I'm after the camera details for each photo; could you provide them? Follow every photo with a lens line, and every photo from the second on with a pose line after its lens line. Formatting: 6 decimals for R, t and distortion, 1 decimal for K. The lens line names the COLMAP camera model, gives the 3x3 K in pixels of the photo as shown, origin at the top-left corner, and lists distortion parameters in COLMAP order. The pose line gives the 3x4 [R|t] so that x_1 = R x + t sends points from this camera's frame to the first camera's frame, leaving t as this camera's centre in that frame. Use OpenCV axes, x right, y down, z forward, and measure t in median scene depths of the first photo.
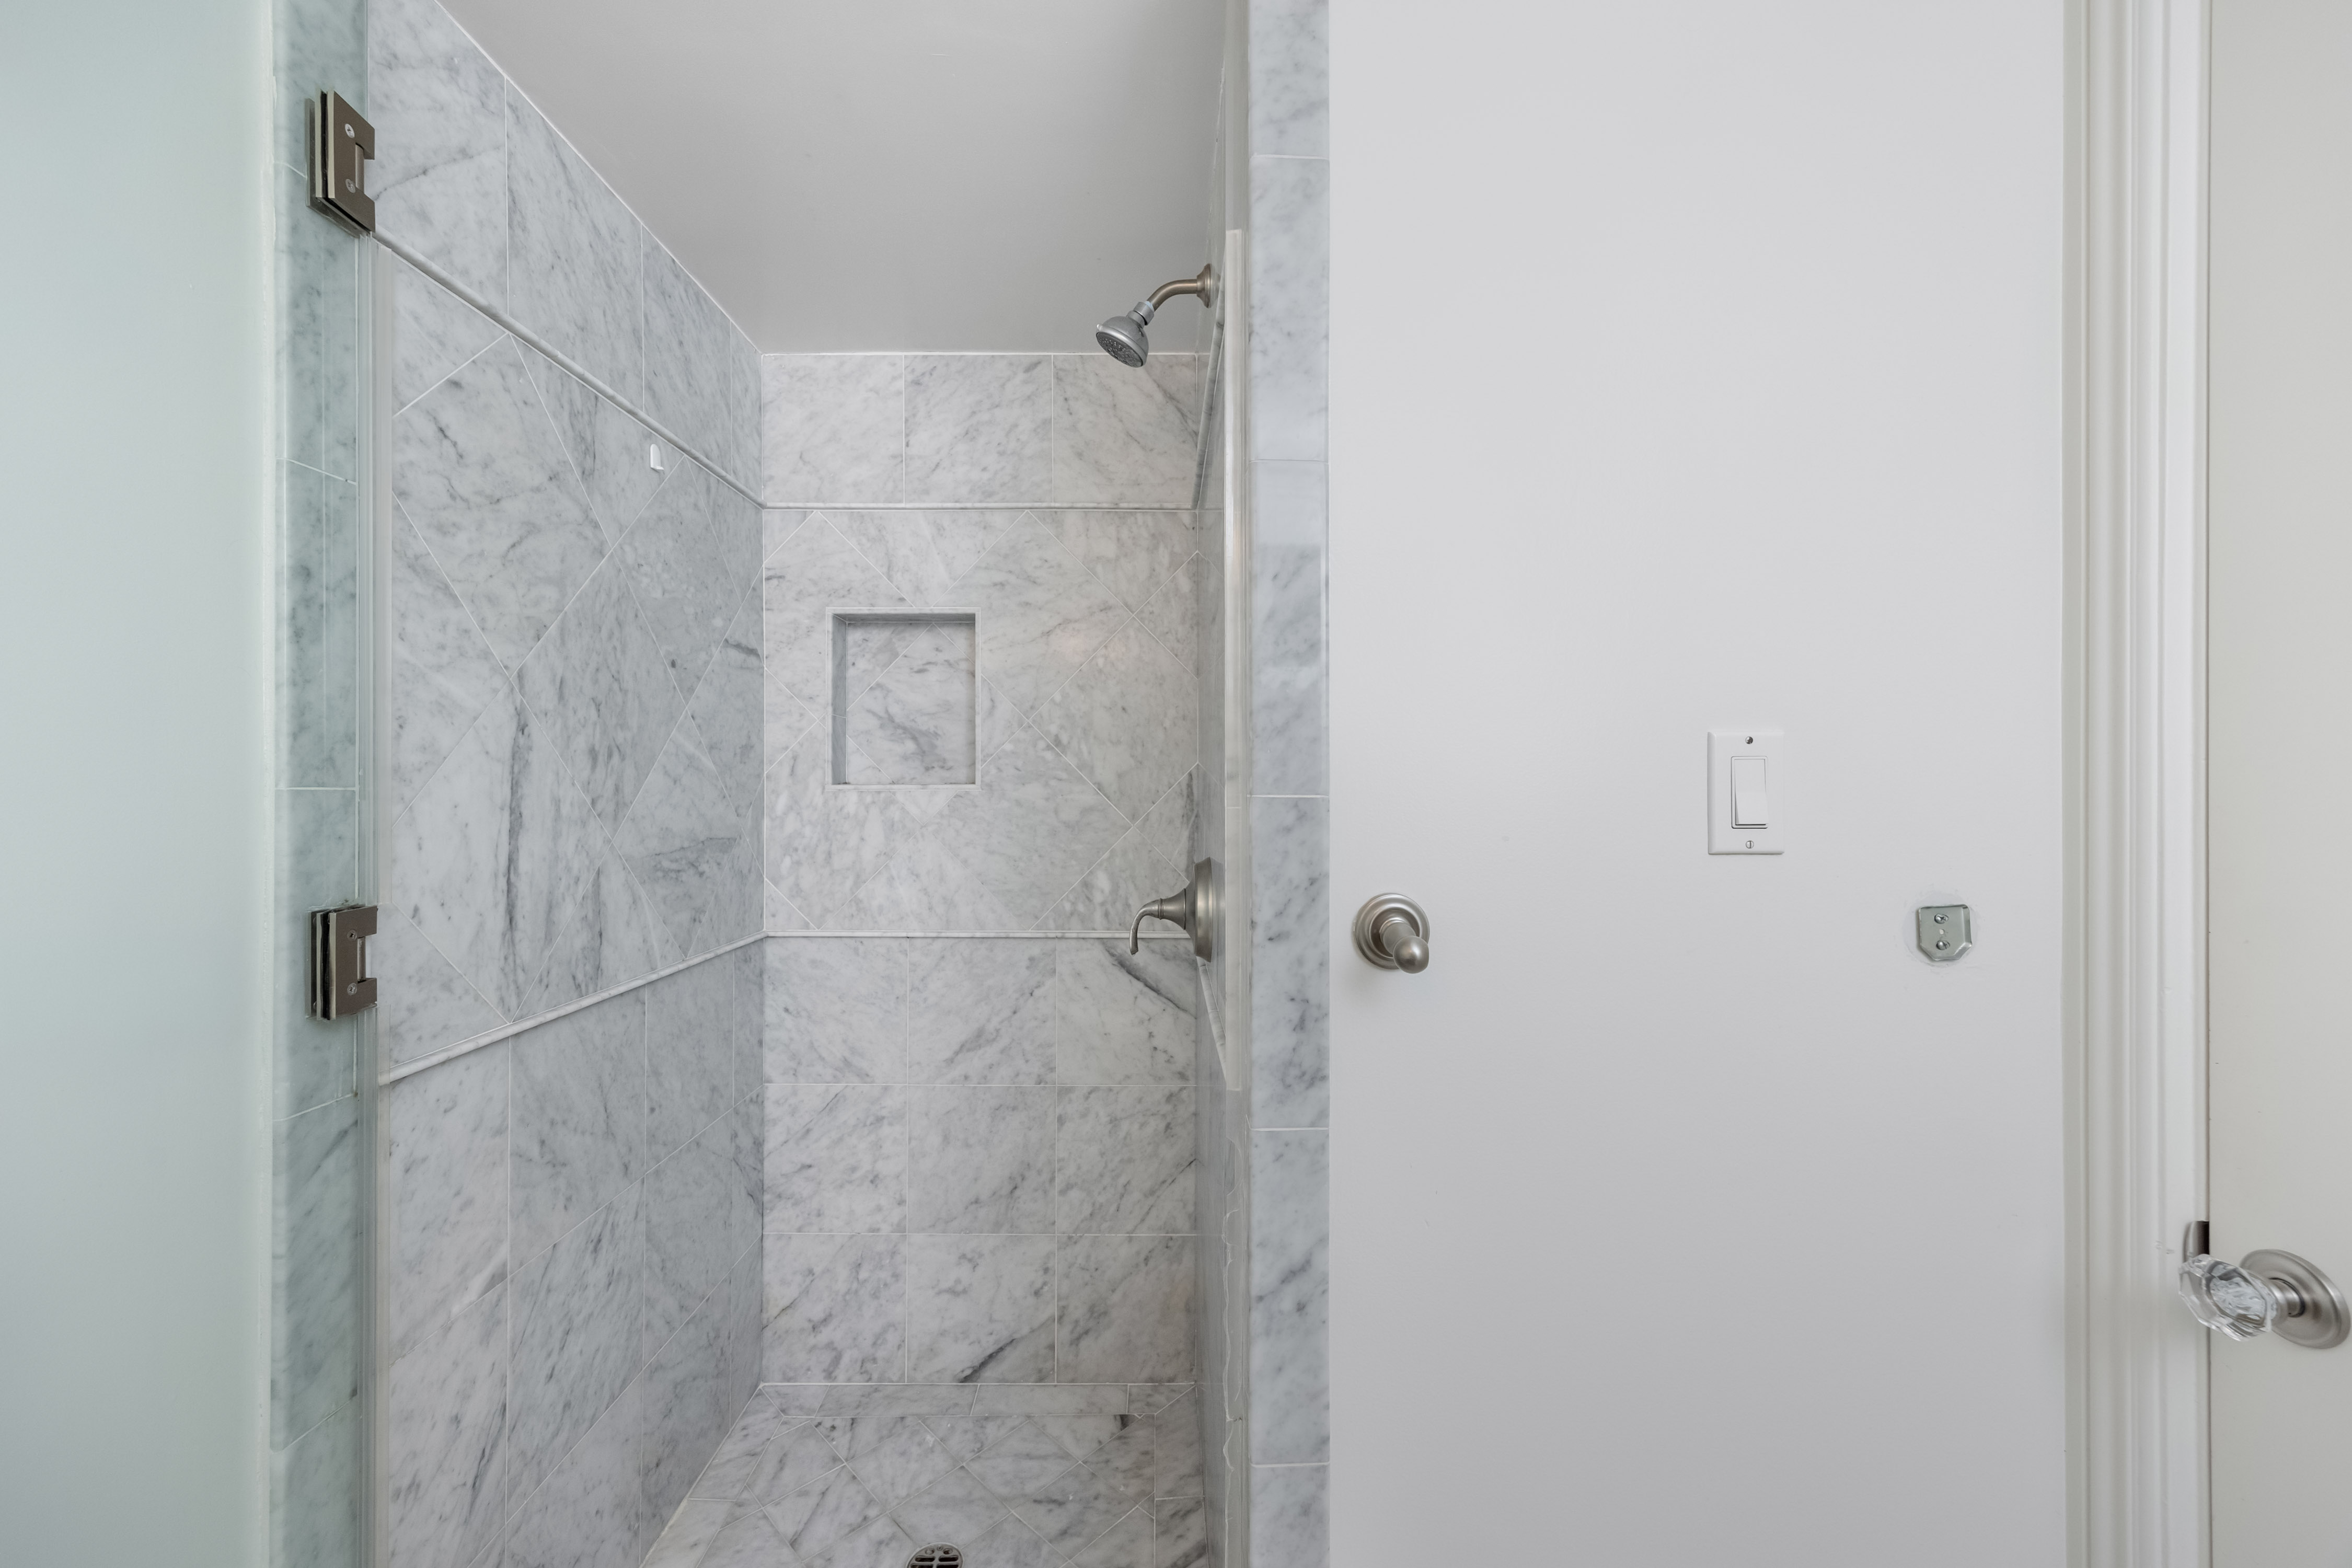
lens RADIAL K [[920.7, 0, 1169.4], [0, 920.7, 784.8], [0, 0, 1]] dist [0.000805, 0.000422]
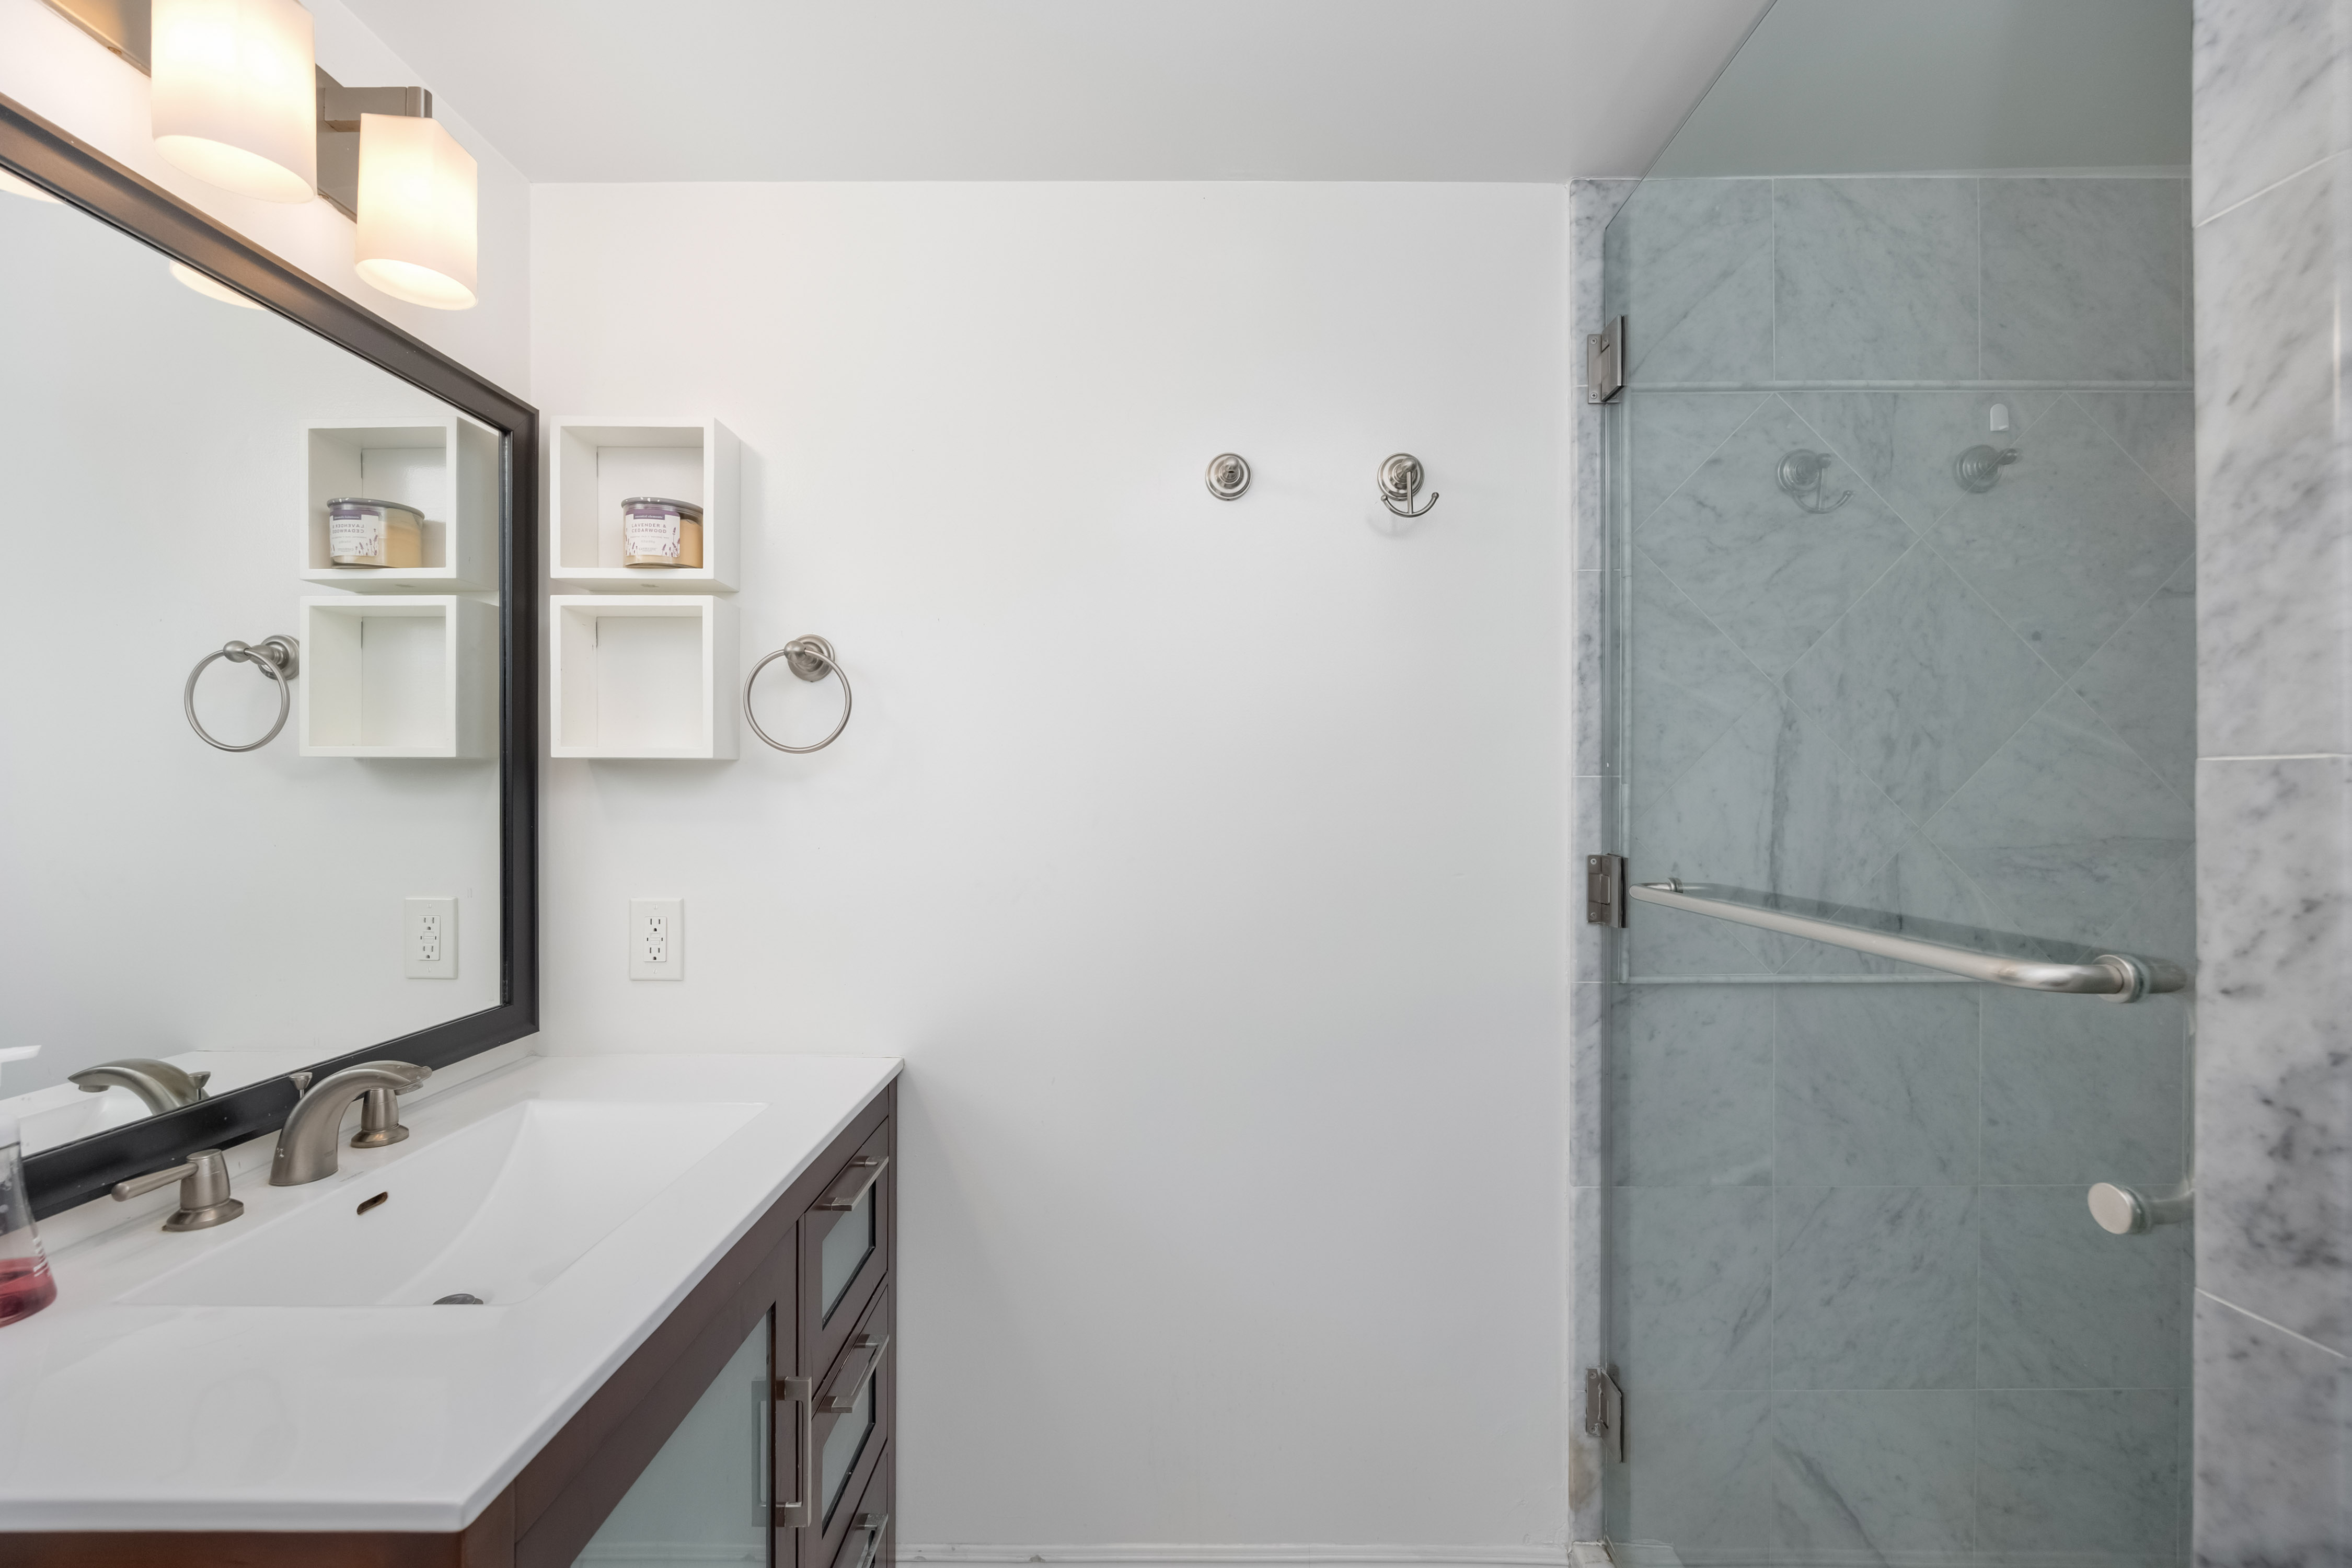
lens RADIAL K [[980.6, 0, 1171.0], [0, 980.6, 793.4], [0, 0, 1]] dist [-0.009766, 0.000943]
pose [[0.009004, -0.001180, -0.999959, 0.539243], [0.005139, 0.999986, -0.001133, 0.023577], [0.999946, -0.005129, 0.009009, 0.211618]]
